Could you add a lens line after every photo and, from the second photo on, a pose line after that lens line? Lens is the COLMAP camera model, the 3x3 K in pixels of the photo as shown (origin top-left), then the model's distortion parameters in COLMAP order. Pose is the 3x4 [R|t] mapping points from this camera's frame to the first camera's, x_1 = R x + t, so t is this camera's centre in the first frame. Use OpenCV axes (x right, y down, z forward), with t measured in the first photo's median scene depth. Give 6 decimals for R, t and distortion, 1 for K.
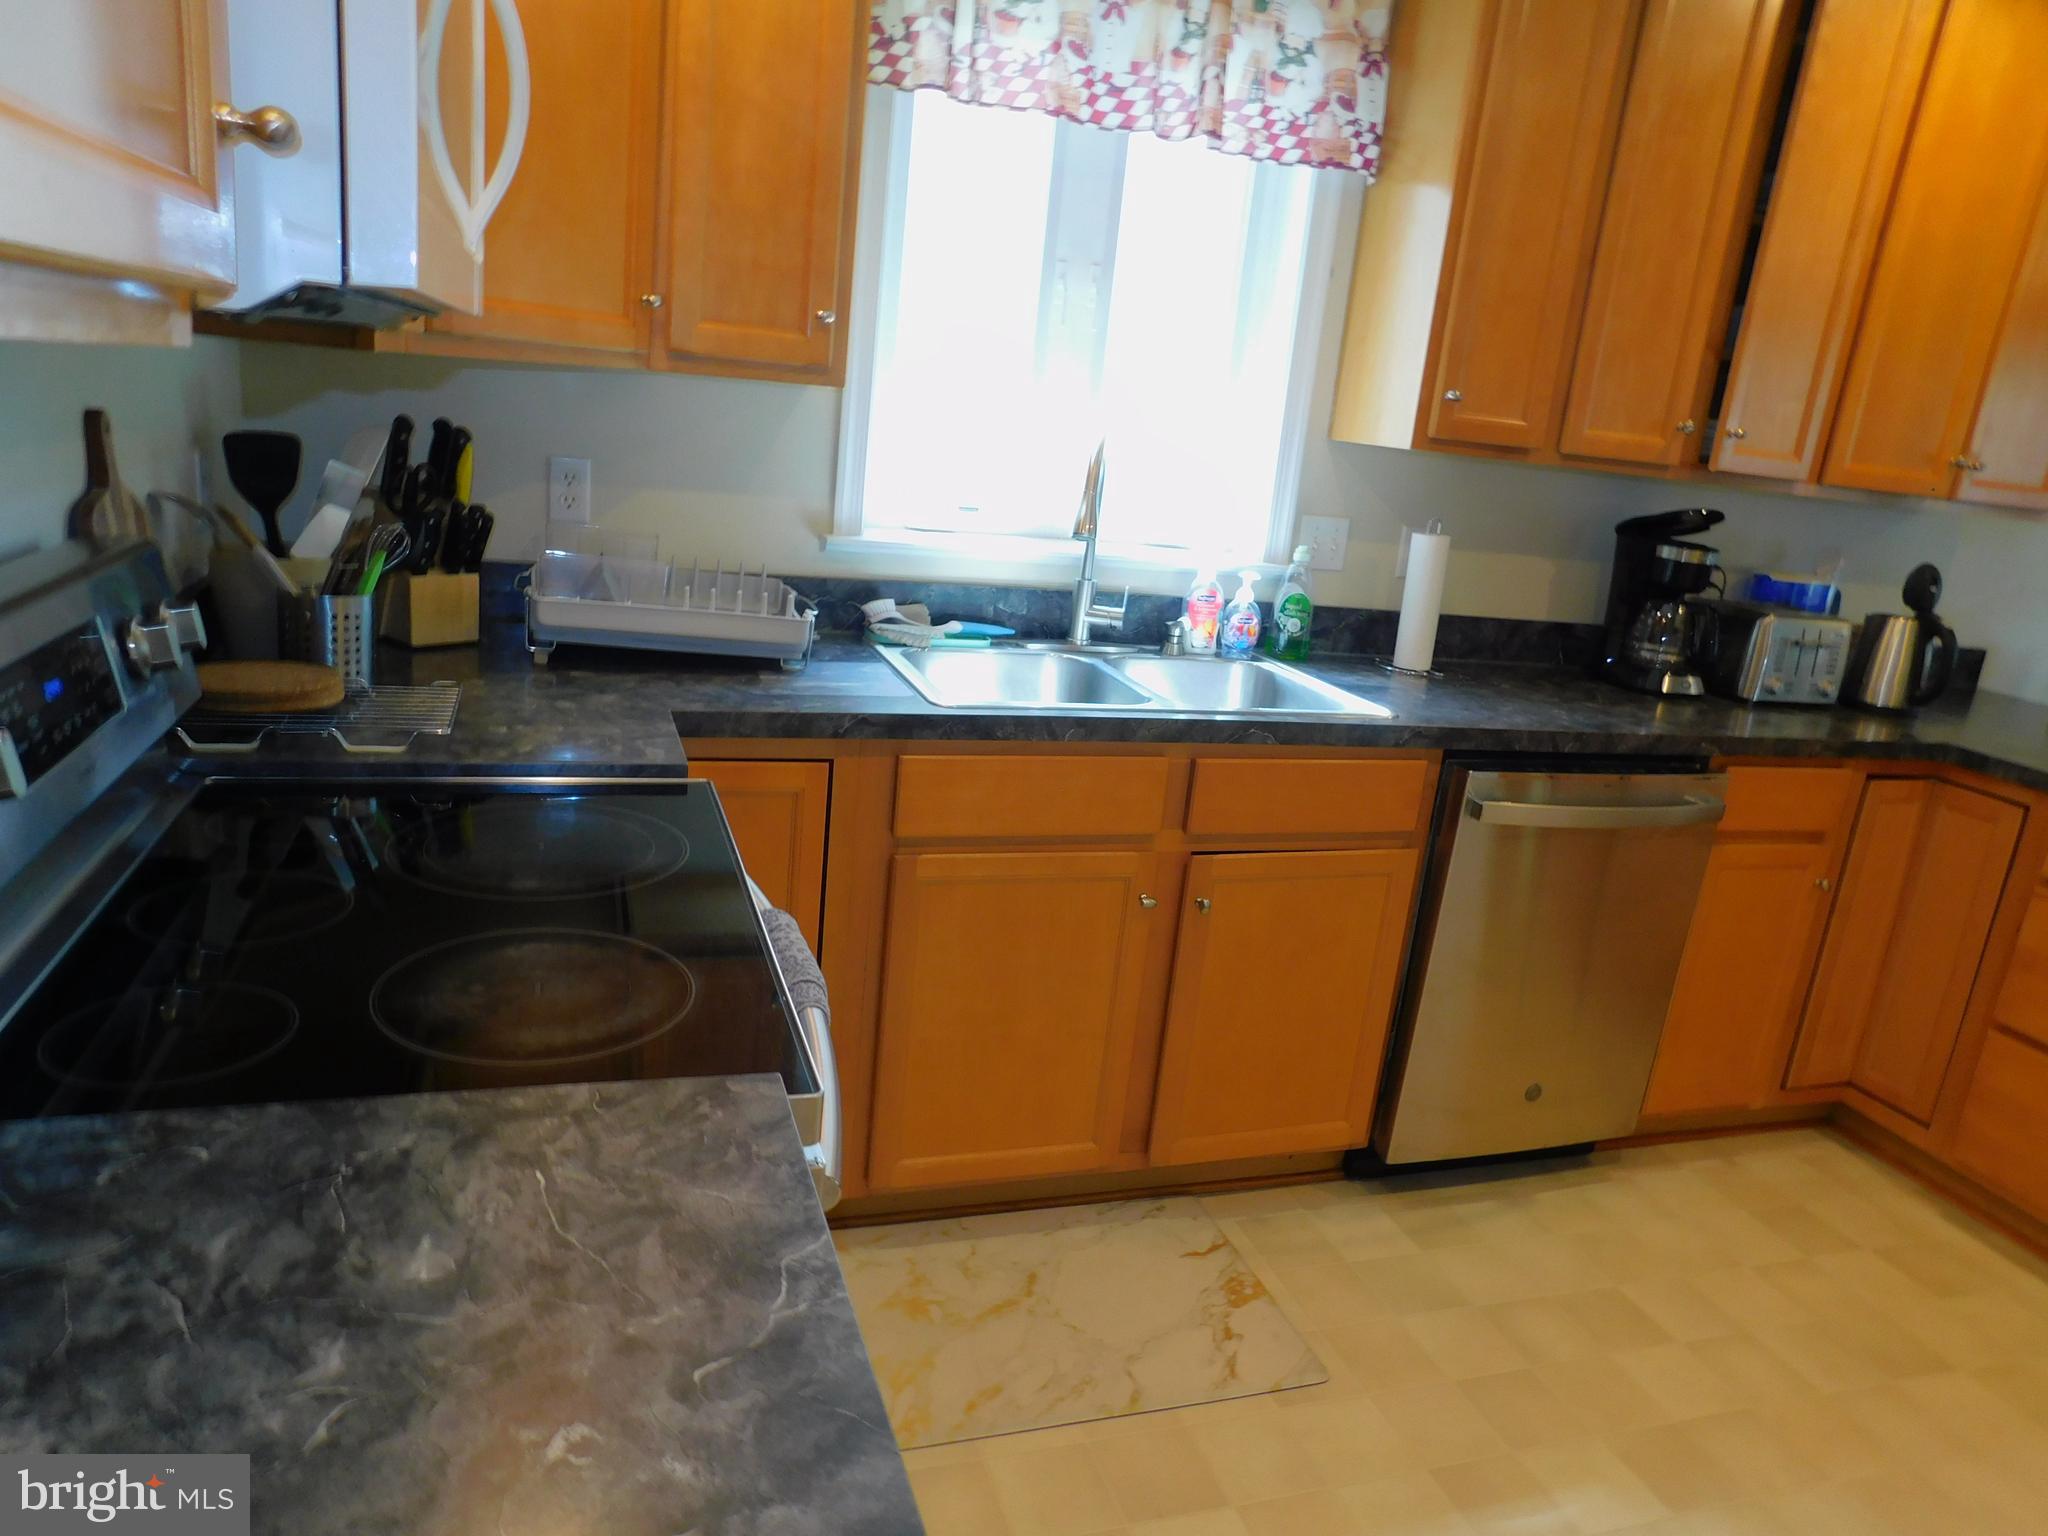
lens RADIAL K [[1340.7, 0, 1022.1], [0, 1340.7, 757.4], [0, 0, 1]] dist [-0.074247, 0.053631]
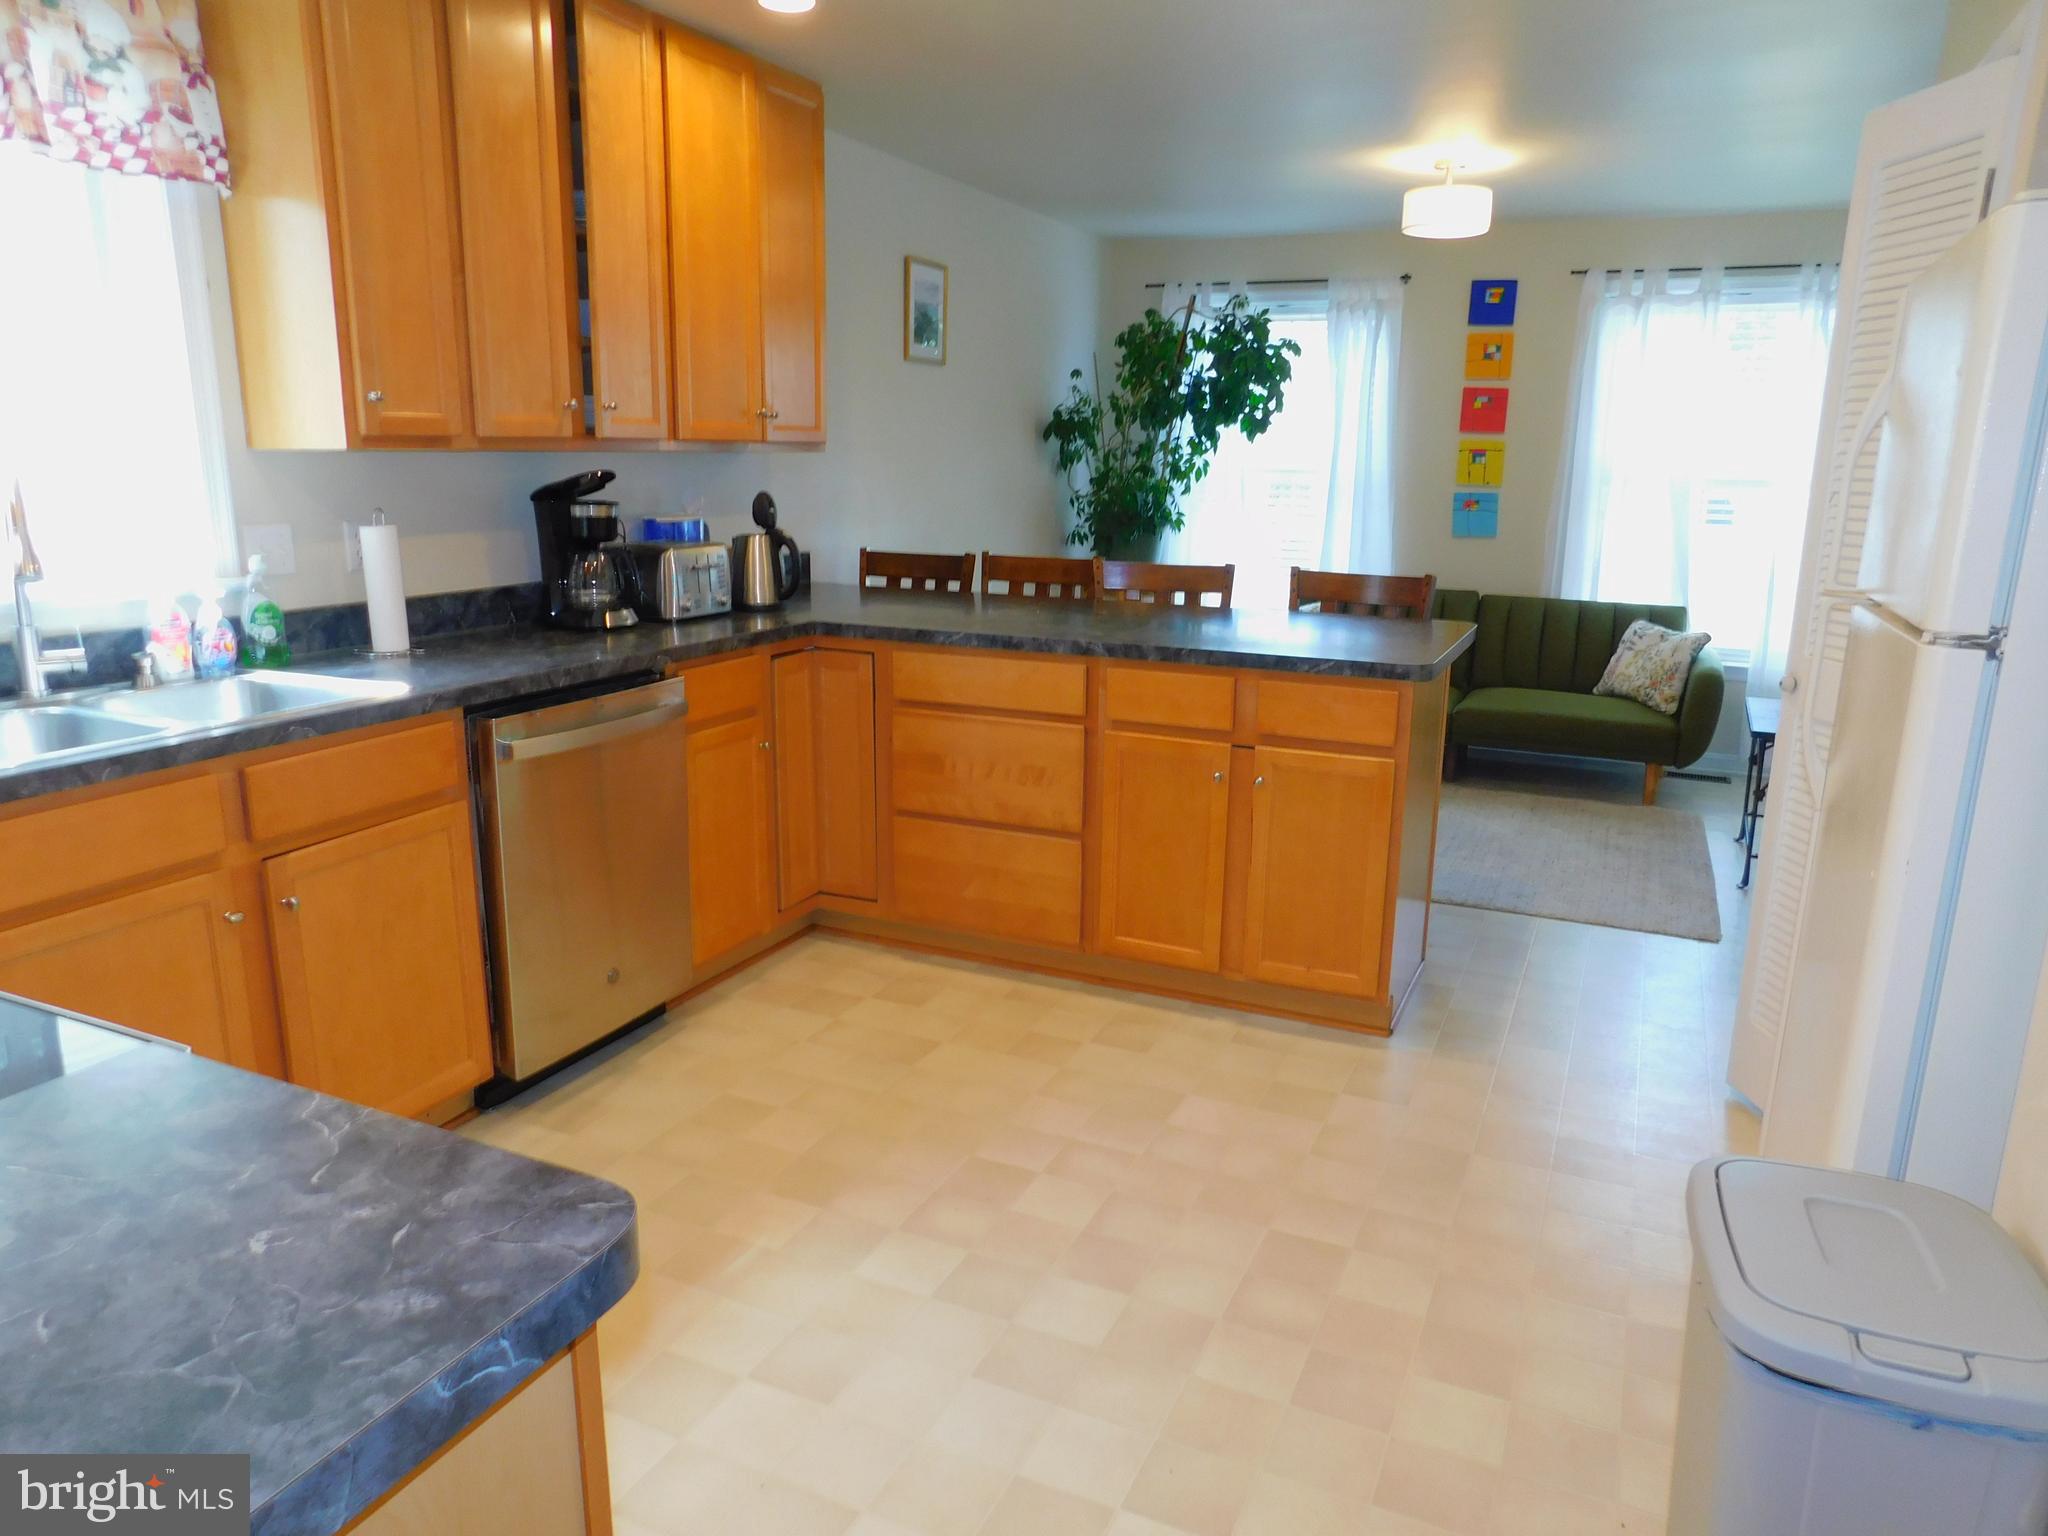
lens RADIAL K [[1340.7, 0, 1022.1], [0, 1340.7, 757.4], [0, 0, 1]] dist [-0.074247, 0.053631]
pose [[0.673787, -0.255539, 0.693333, -0.132614], [0.247230, 0.962184, 0.114368, 0.020036], [-0.696339, 0.094353, 0.711484, -0.108012]]
